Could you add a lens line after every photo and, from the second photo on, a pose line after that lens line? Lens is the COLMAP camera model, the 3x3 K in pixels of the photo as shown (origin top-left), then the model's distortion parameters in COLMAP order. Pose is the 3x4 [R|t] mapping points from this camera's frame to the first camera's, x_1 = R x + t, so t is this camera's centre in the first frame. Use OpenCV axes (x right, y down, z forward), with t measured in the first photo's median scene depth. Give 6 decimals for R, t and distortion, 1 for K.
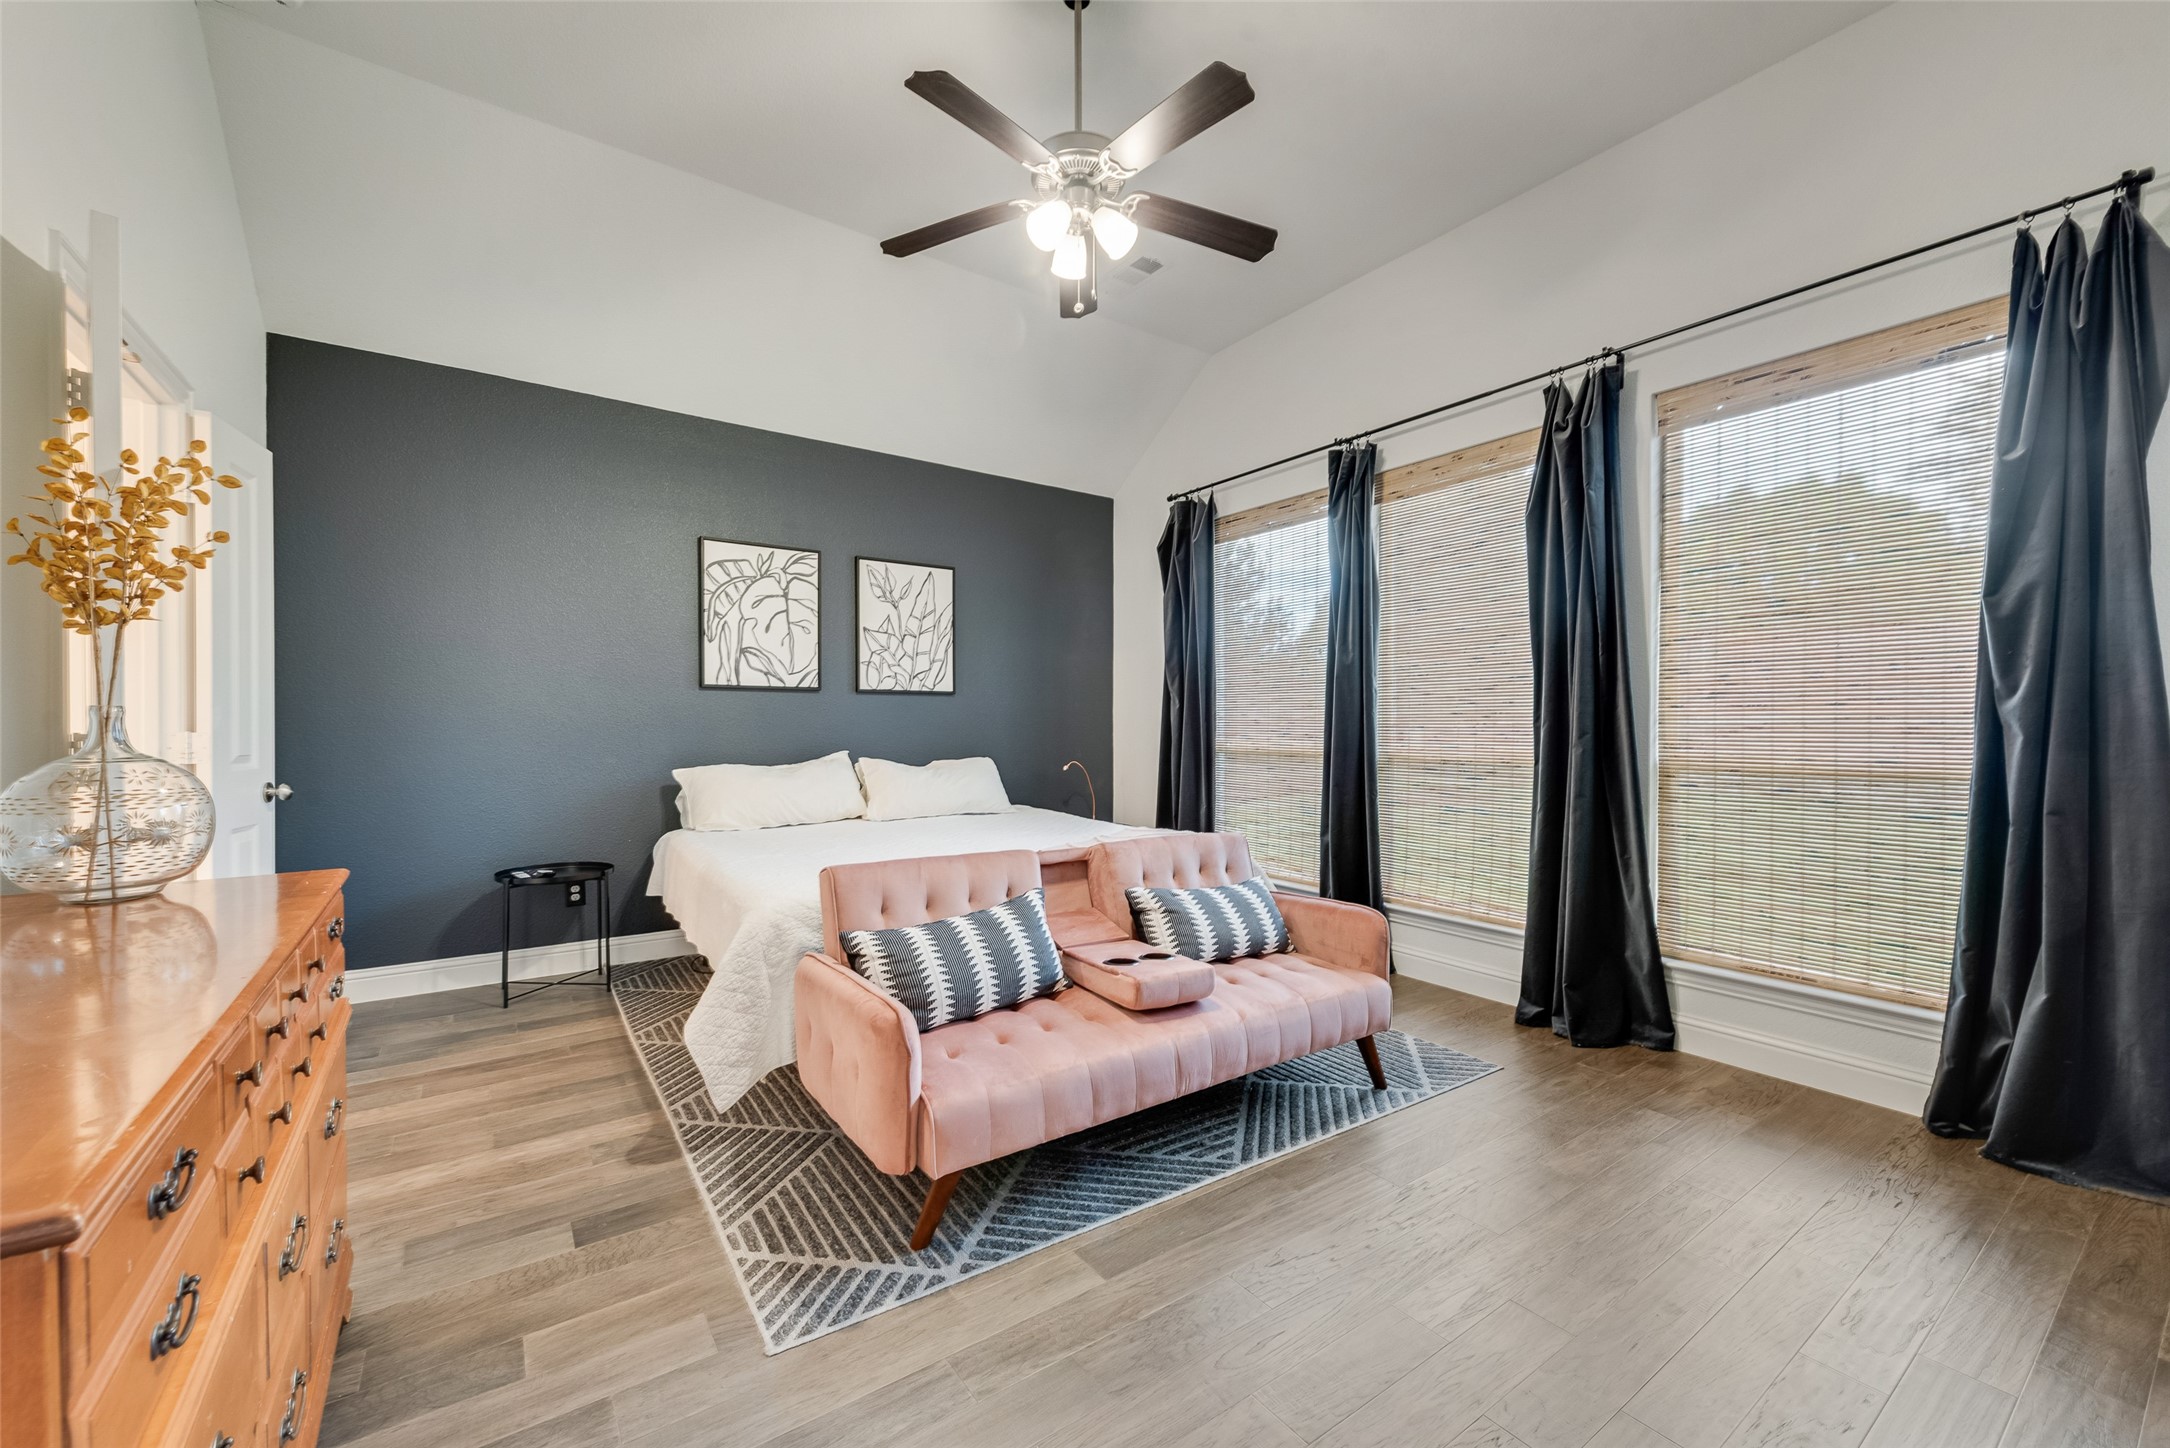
lens RADIAL K [[857.4, 0, 1081.0], [0, 857.4, 731.3], [0, 0, 1]] dist [-0.000066, -0.000363]
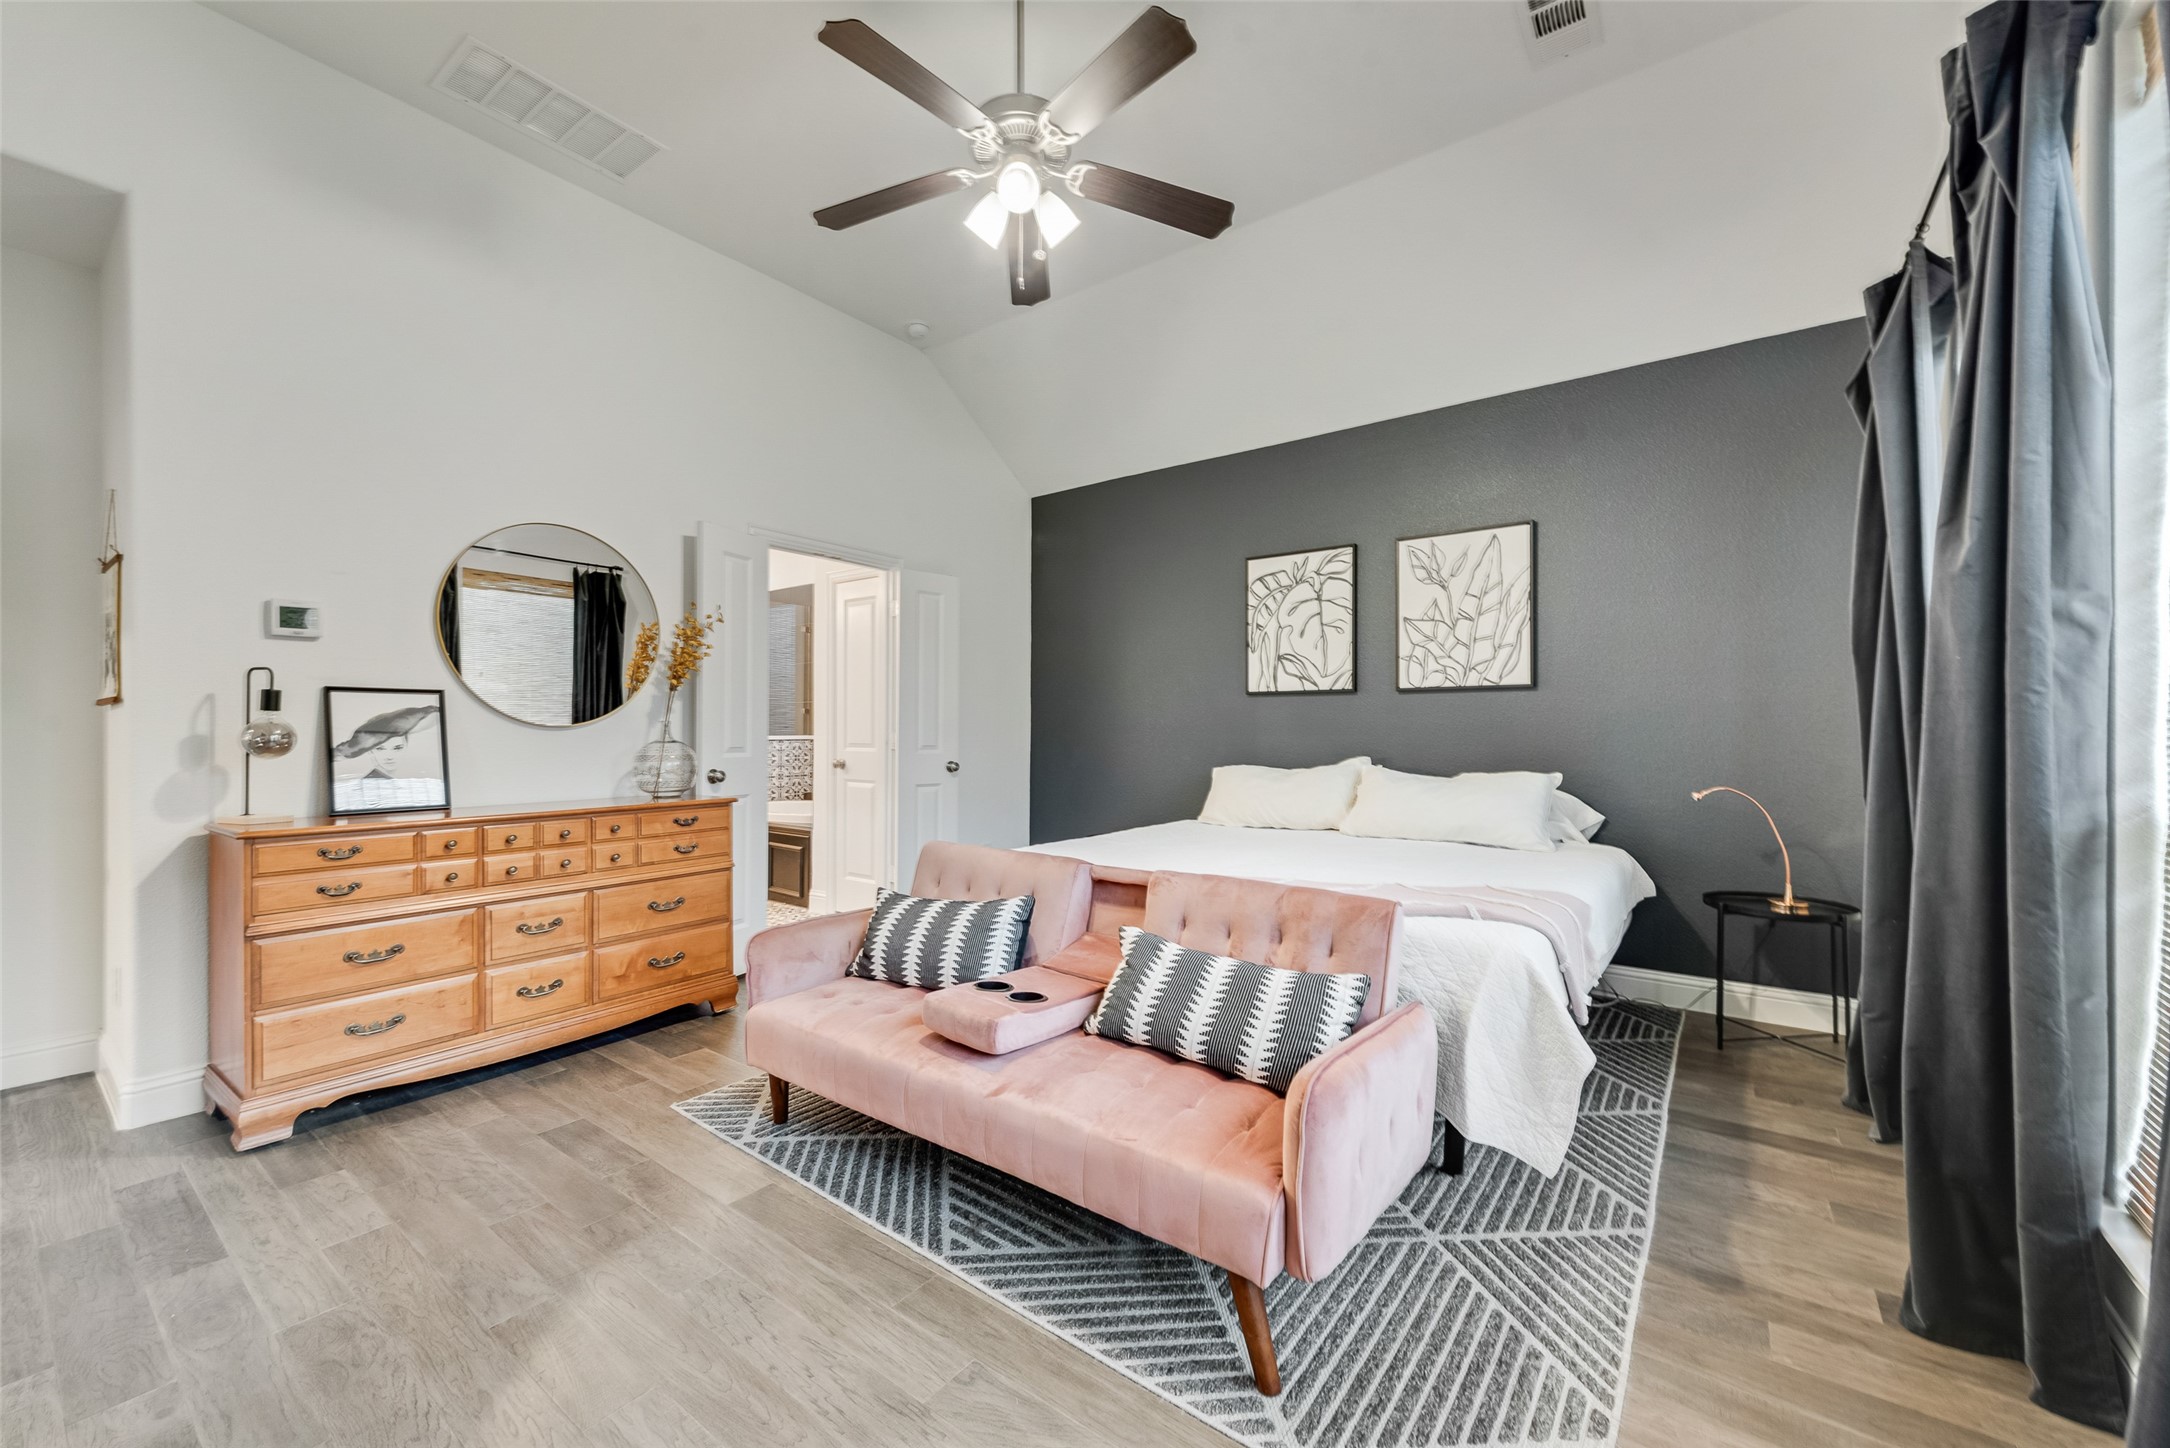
lens RADIAL K [[857.4, 0, 1081.0], [0, 857.4, 731.3], [0, 0, 1]] dist [-0.000066, -0.000363]
pose [[0.293890, -0.000523, -0.955839, 0.526325], [-0.003752, 0.999992, -0.001701, -0.001783], [0.955832, 0.004086, 0.293885, 0.454796]]
